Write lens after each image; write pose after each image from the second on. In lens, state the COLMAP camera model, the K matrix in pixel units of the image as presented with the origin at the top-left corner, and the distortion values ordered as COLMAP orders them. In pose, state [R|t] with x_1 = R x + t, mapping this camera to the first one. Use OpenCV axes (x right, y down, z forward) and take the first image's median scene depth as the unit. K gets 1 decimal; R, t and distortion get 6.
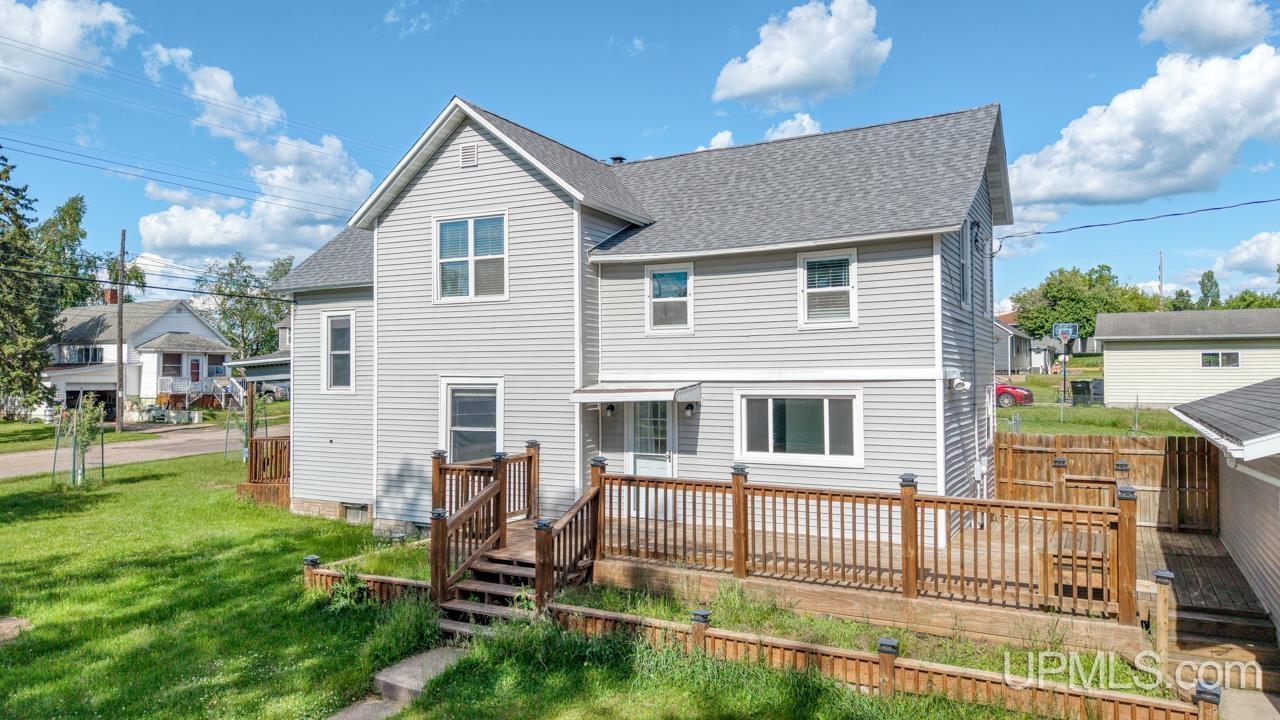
lens RADIAL K [[884.6, 0, 604.2], [0, 884.6, 379.4], [0, 0, 1]] dist [0.074870, -0.031301]
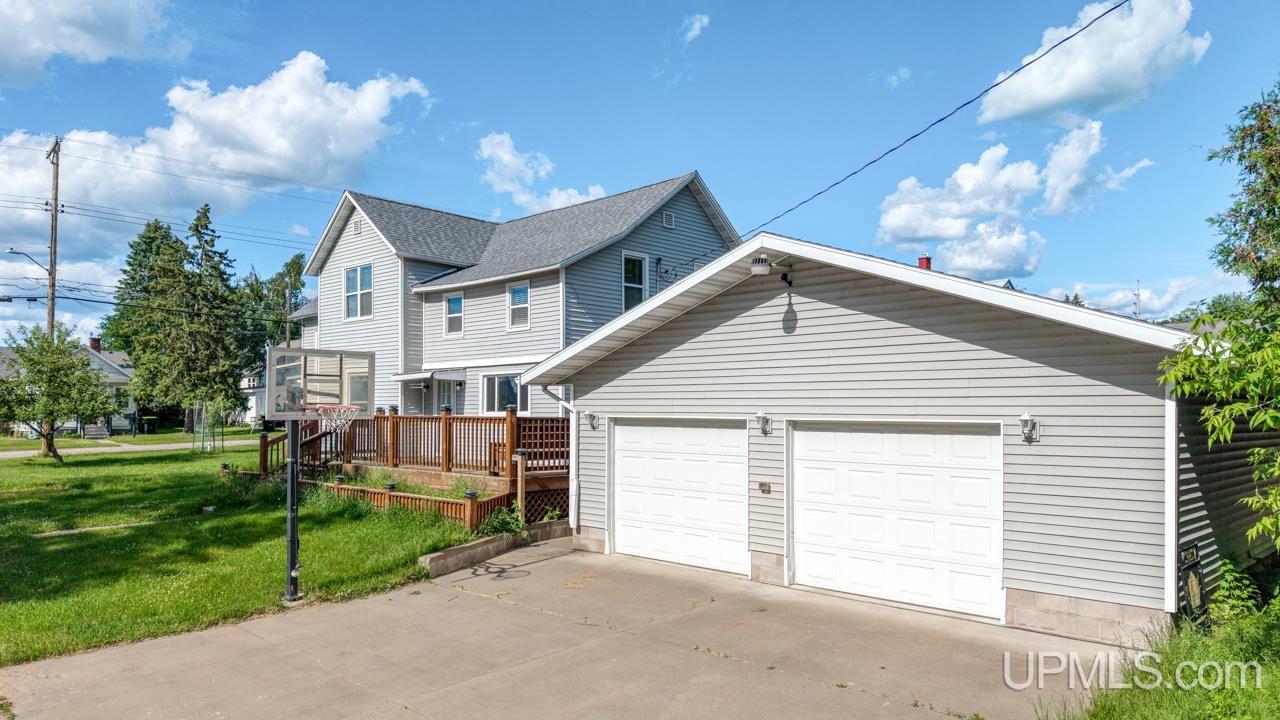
lens RADIAL K [[884.6, 0, 662.9], [0, 884.6, 428.4], [0, 0, 1]] dist [0.074870, -0.031301]
pose [[0.973845, 0.007966, -0.227076, 0.749845], [-0.005082, 0.999899, 0.013281, 0.081858], [0.227159, -0.011780, 0.973787, -0.420300]]
